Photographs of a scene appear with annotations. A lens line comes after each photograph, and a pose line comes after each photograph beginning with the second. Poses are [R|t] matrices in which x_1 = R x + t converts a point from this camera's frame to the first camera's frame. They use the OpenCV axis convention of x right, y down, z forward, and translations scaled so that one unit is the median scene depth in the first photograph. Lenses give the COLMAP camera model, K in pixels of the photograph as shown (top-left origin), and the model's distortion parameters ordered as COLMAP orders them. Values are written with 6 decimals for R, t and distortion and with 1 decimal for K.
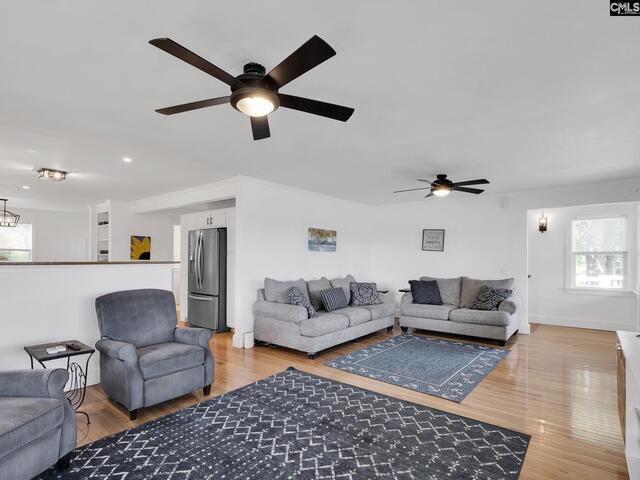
lens RADIAL K [[340.1, 0, 319.0], [0, 340.1, 244.1], [0, 0, 1]] dist [-0.006031, -0.001622]
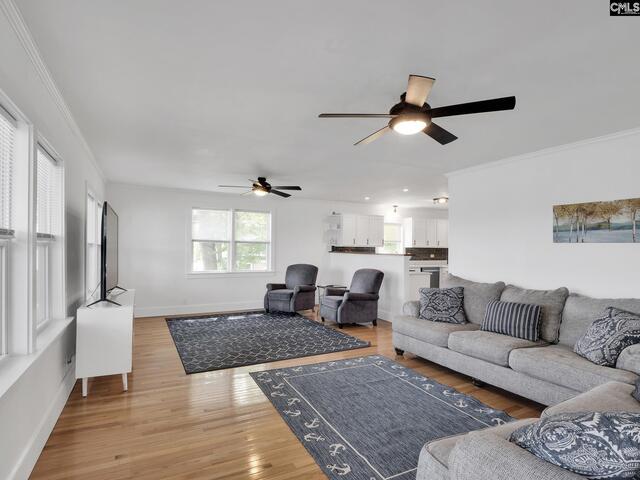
lens RADIAL K [[340.1, 0, 318.7], [0, 340.1, 243.8], [0, 0, 1]] dist [-0.006031, -0.001622]
pose [[-0.401323, -0.018699, -0.915746, 1.036256], [0.018091, 0.999435, -0.028336, 0.045768], [0.915758, -0.027939, -0.400758, 1.262321]]
